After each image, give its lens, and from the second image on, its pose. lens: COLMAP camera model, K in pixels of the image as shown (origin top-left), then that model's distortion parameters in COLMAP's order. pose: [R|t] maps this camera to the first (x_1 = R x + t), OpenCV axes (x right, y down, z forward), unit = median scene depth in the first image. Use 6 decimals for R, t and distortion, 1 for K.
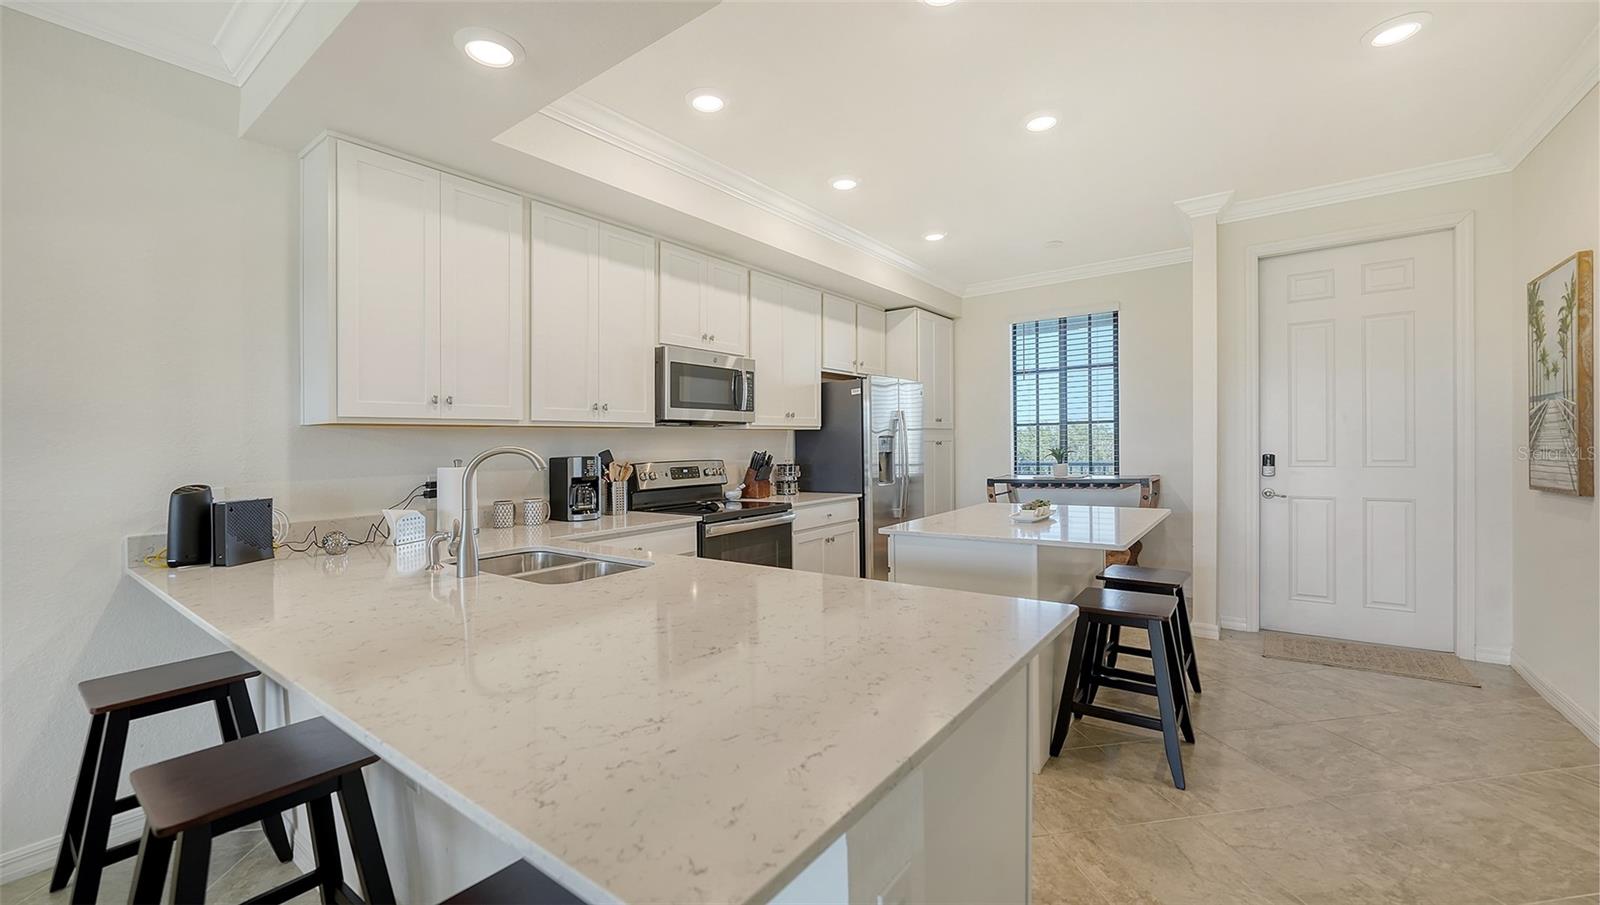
lens RADIAL K [[626.0, 0, 799.8], [0, 626.0, 461.3], [0, 0, 1]] dist [-0.014297, 0.002617]
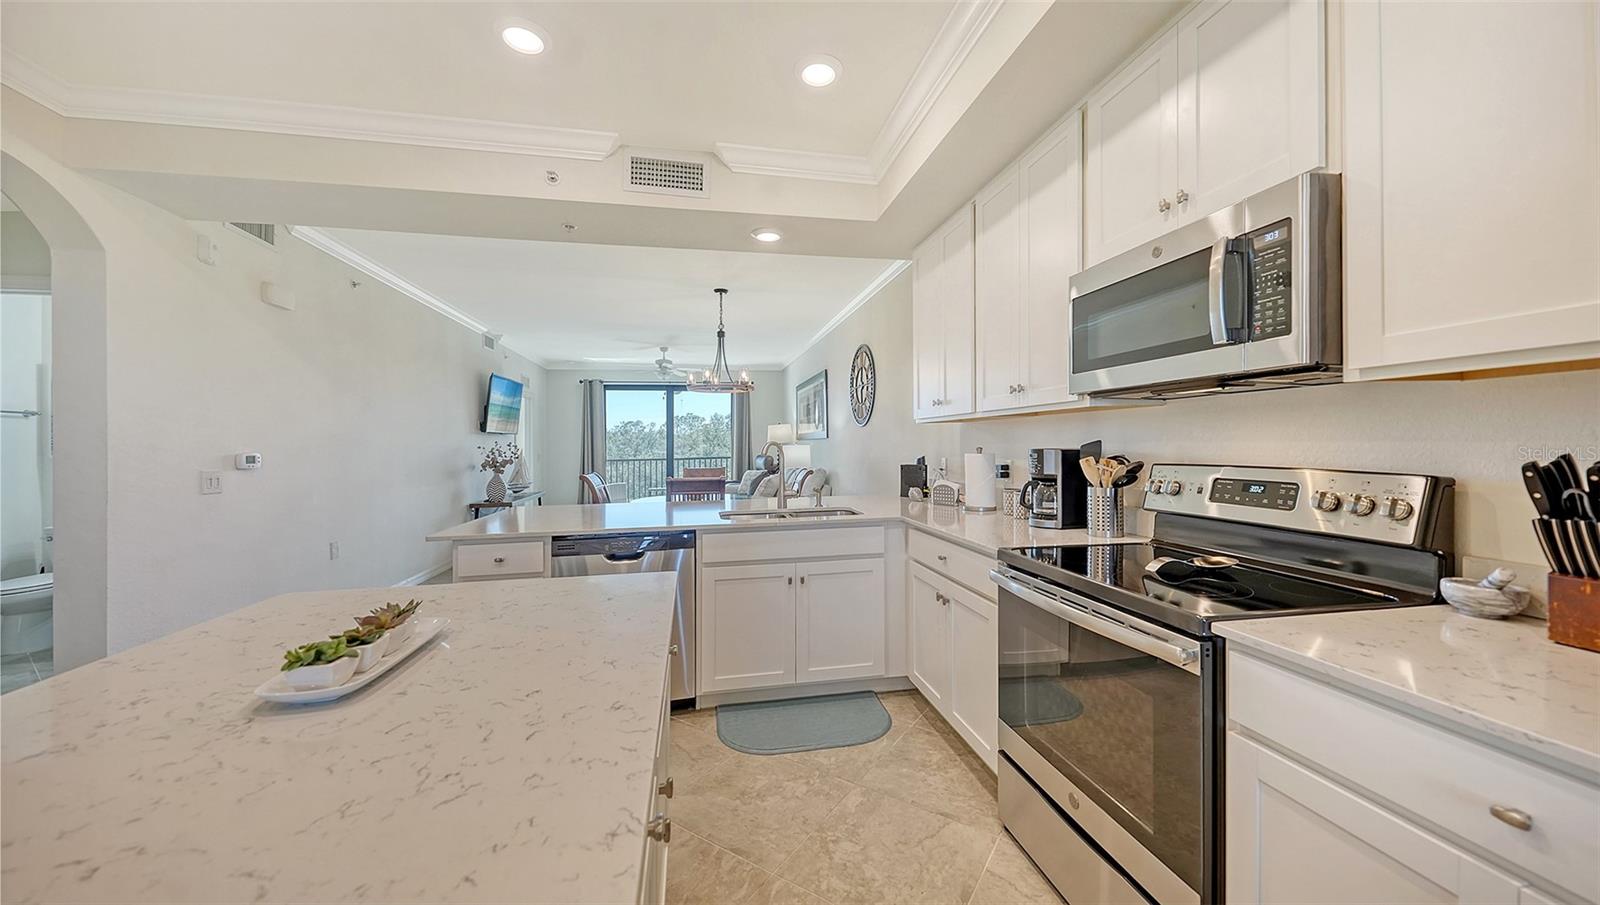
lens RADIAL K [[562.4, 0, 814.0], [0, 562.4, 438.9], [0, 0, 1]] dist [-0.014451, 0.000155]
pose [[-0.653081, 0.022740, -0.756947, 0.326078], [0.006701, 0.999683, 0.024250, -0.032287], [0.757258, 0.010764, -0.653027, 1.009796]]
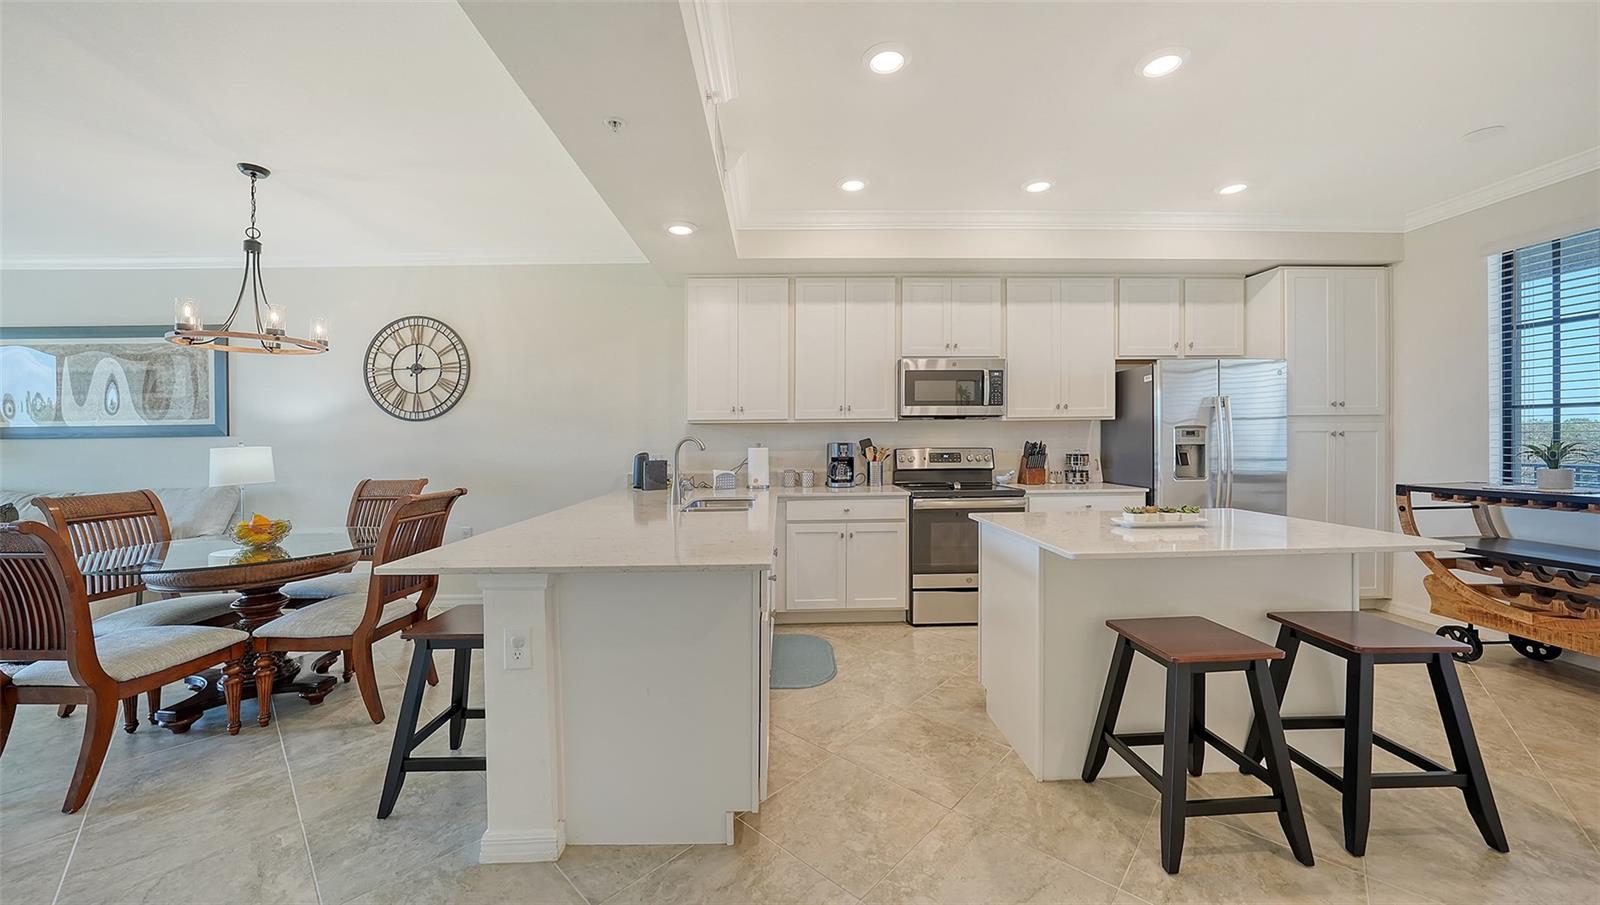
lens RADIAL K [[562.4, 0, 796.6], [0, 562.4, 442.4], [0, 0, 1]] dist [-0.014451, 0.000155]
pose [[0.615057, 0.017835, -0.788281, 0.491734], [-0.022760, 0.999729, 0.004861, -0.010255], [0.788154, 0.014951, 0.615297, 0.100825]]
